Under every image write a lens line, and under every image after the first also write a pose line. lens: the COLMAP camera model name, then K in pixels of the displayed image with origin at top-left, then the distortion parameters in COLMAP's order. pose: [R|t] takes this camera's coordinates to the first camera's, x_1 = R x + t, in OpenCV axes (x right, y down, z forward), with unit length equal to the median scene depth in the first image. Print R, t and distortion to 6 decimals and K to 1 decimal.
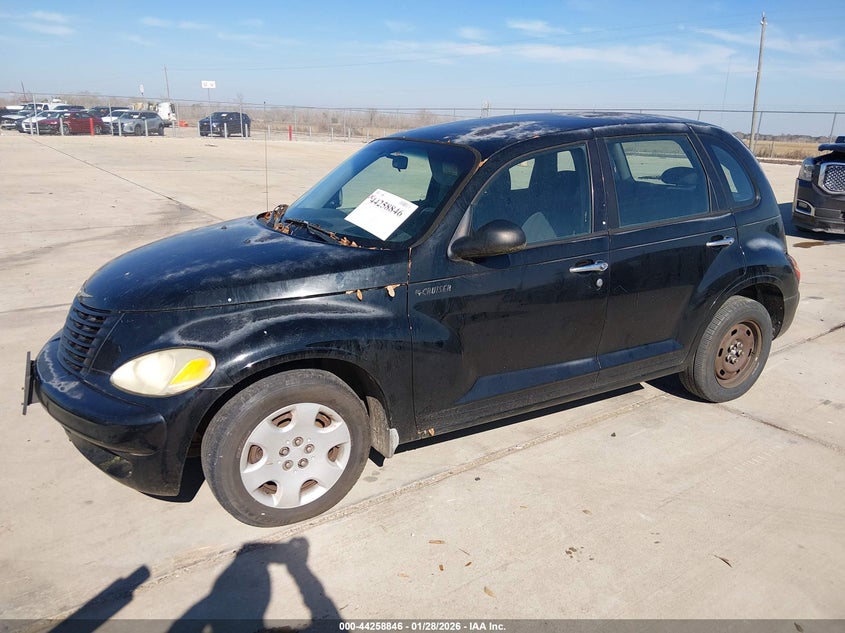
lens RADIAL K [[615.7, 0, 420.4], [0, 615.7, 313.0], [0, 0, 1]] dist [0.013021, -0.020462]
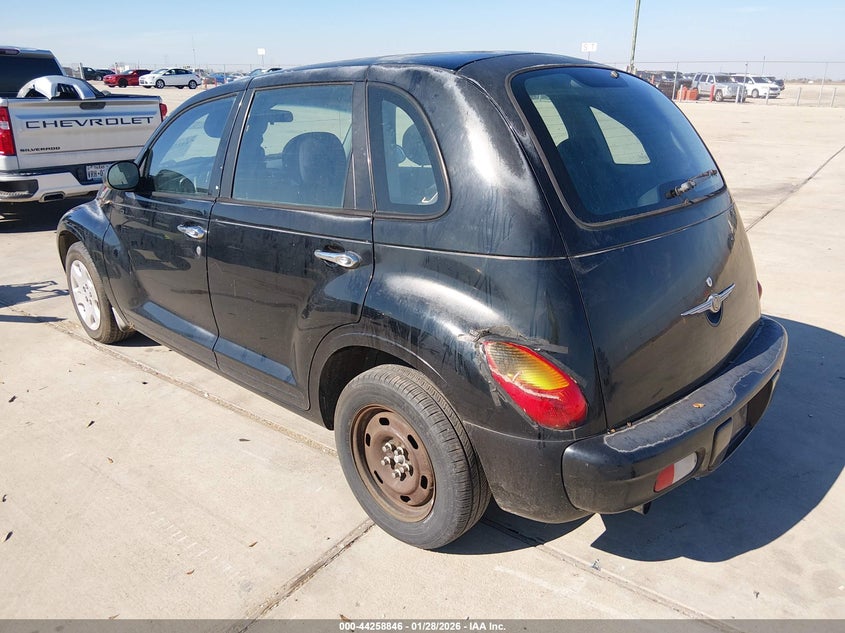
lens RADIAL K [[615.7, 0, 418.7], [0, 615.7, 317.9], [0, 0, 1]] dist [0.013021, -0.020462]
pose [[0.341567, 0.319438, -0.883907, 1.219476], [-0.278907, 0.932555, 0.229242, -0.252195], [0.897521, 0.168226, 0.407623, 0.923338]]
